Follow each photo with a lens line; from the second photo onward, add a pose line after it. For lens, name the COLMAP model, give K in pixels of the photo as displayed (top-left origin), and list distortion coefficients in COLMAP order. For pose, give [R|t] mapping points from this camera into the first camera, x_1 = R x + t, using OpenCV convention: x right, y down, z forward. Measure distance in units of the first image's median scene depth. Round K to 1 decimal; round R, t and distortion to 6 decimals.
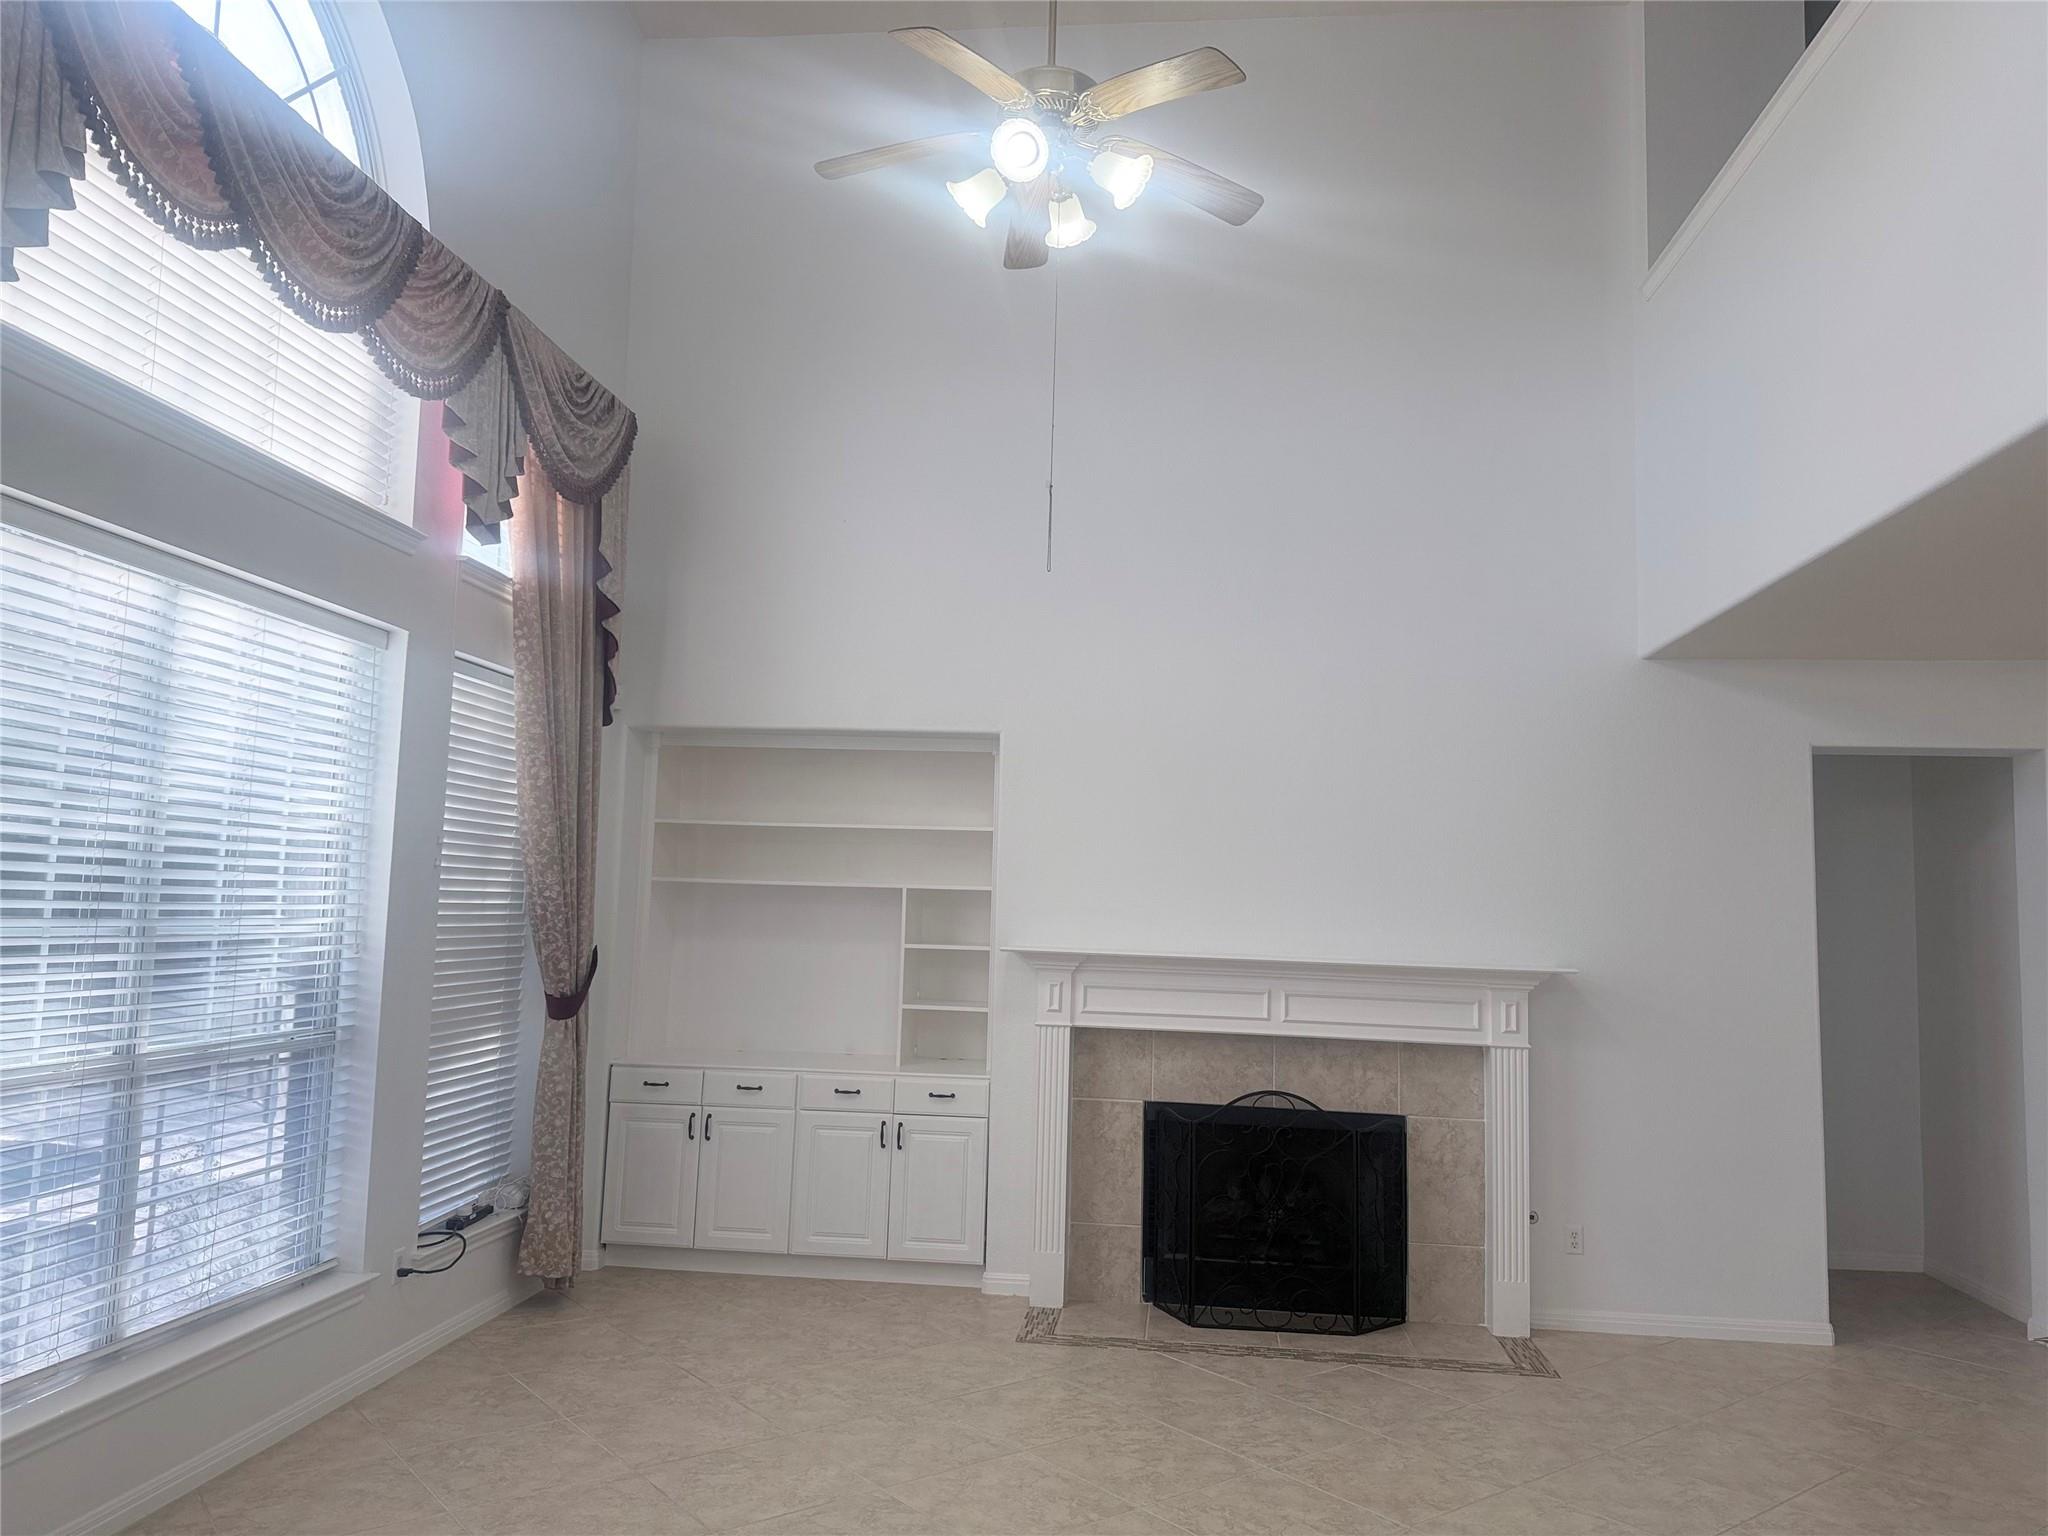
lens RADIAL K [[1436.4, 0, 1022.9], [0, 1436.4, 774.6], [0, 0, 1]] dist [0.067827, -0.080939]
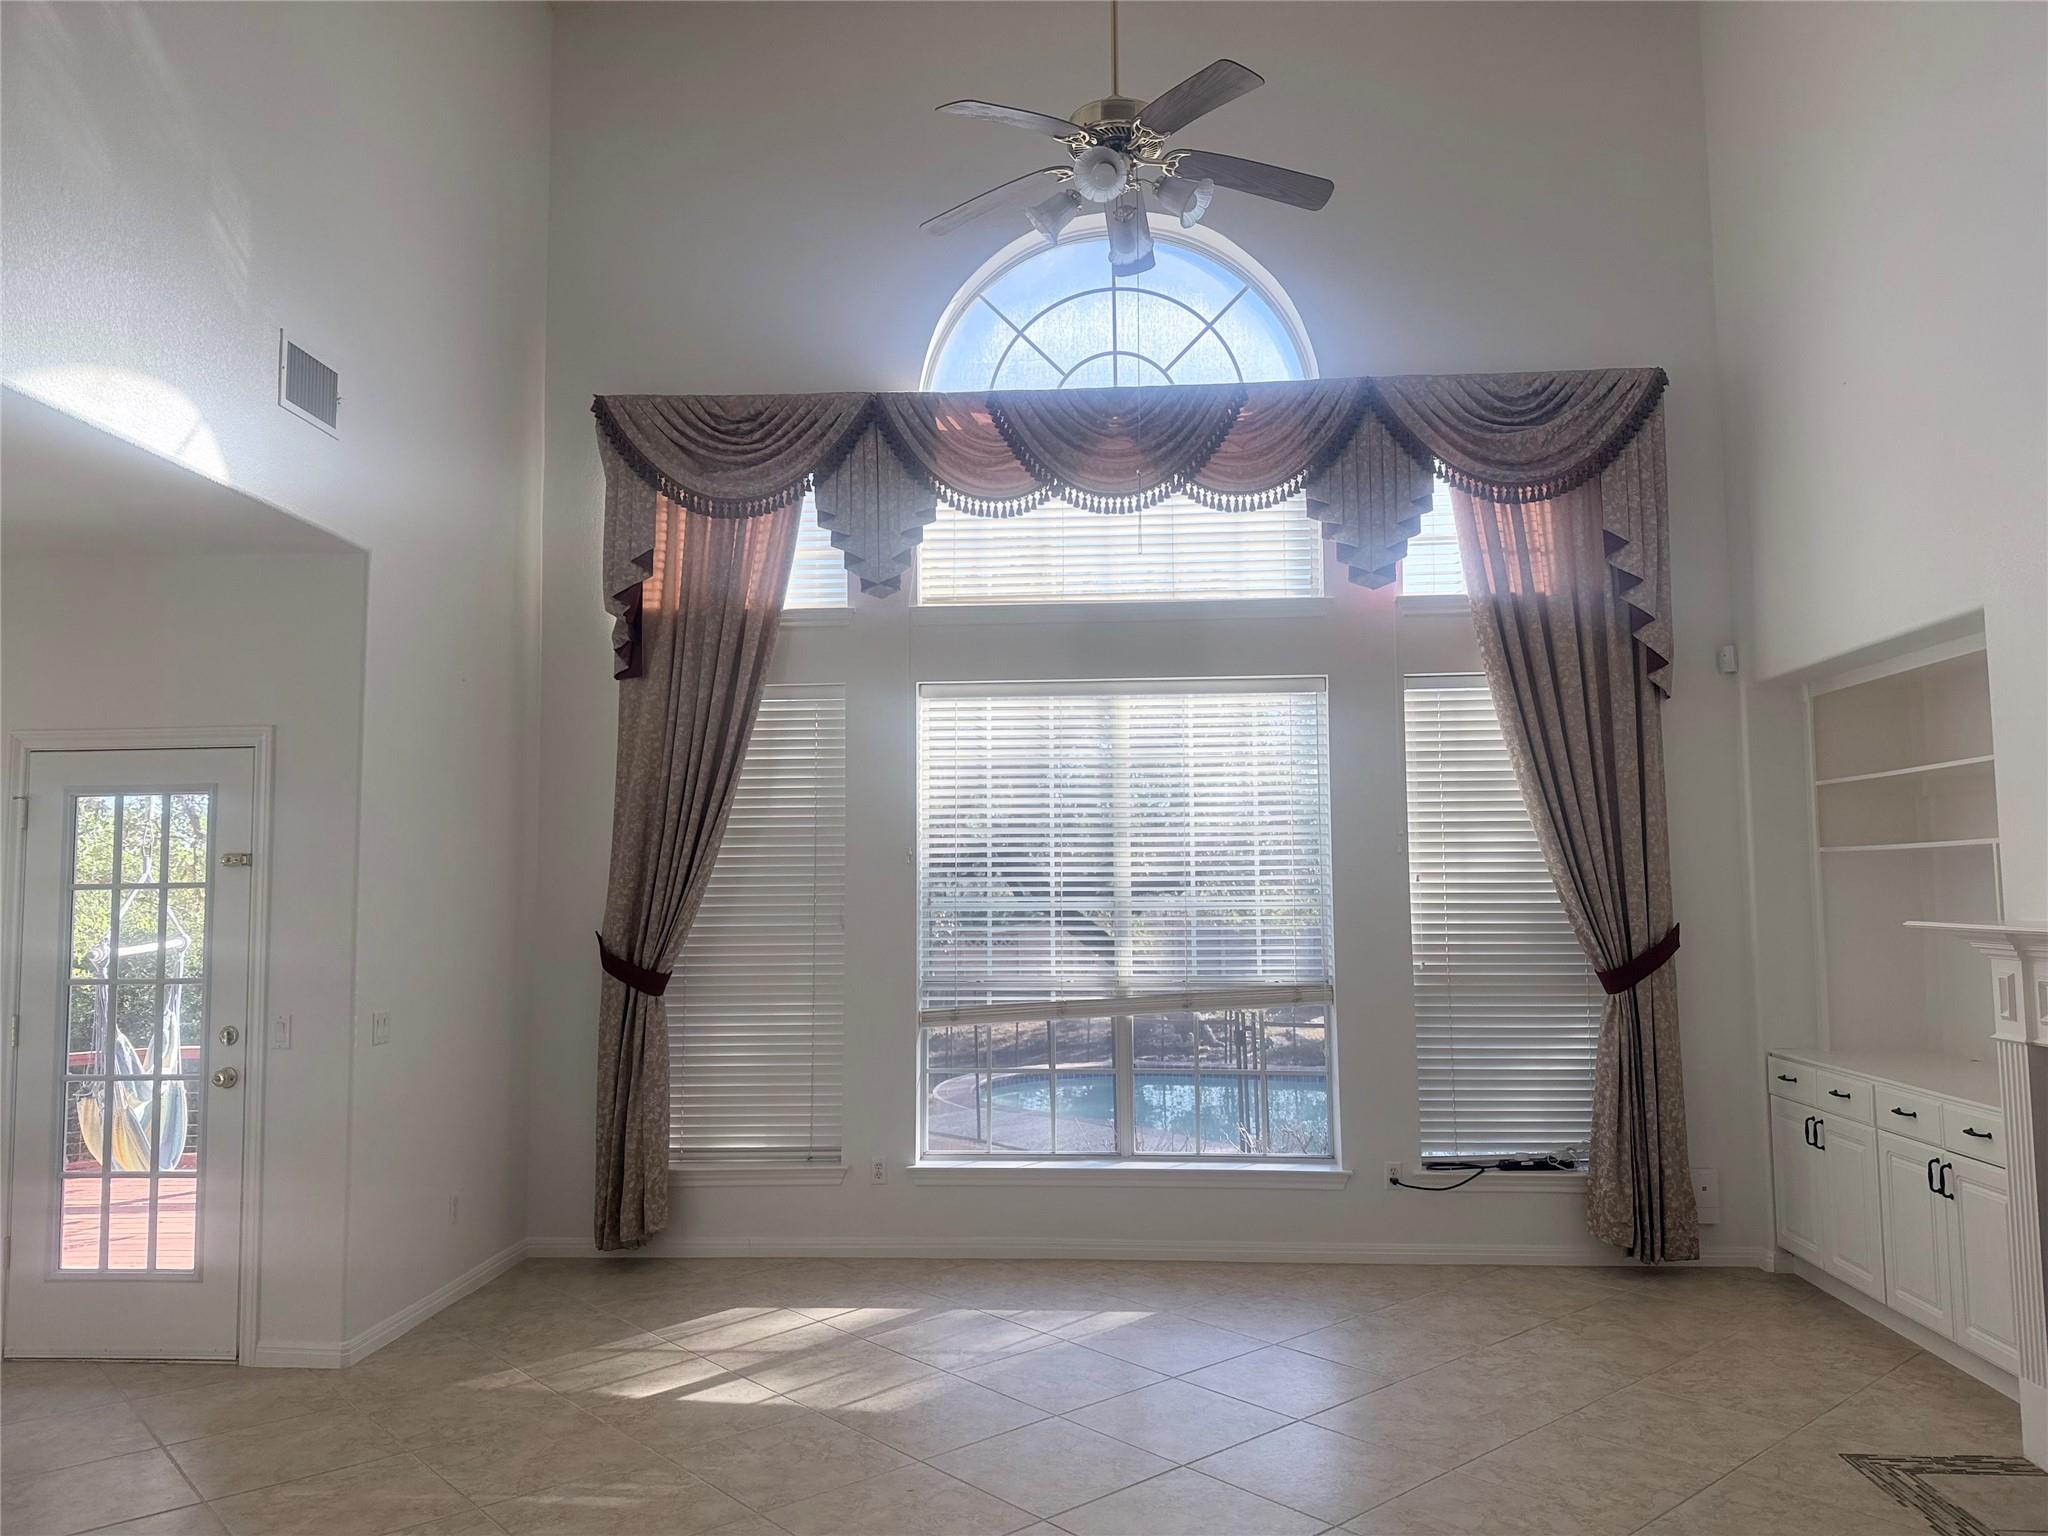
lens RADIAL K [[1436.4, 0, 1041.6], [0, 1436.4, 758.7], [0, 0, 1]] dist [0.067827, -0.080939]
pose [[0.064265, -0.121552, -0.990503, 0.775794], [0.102773, 0.988083, -0.114587, 0.092155], [0.992627, -0.094433, 0.075992, 0.606382]]
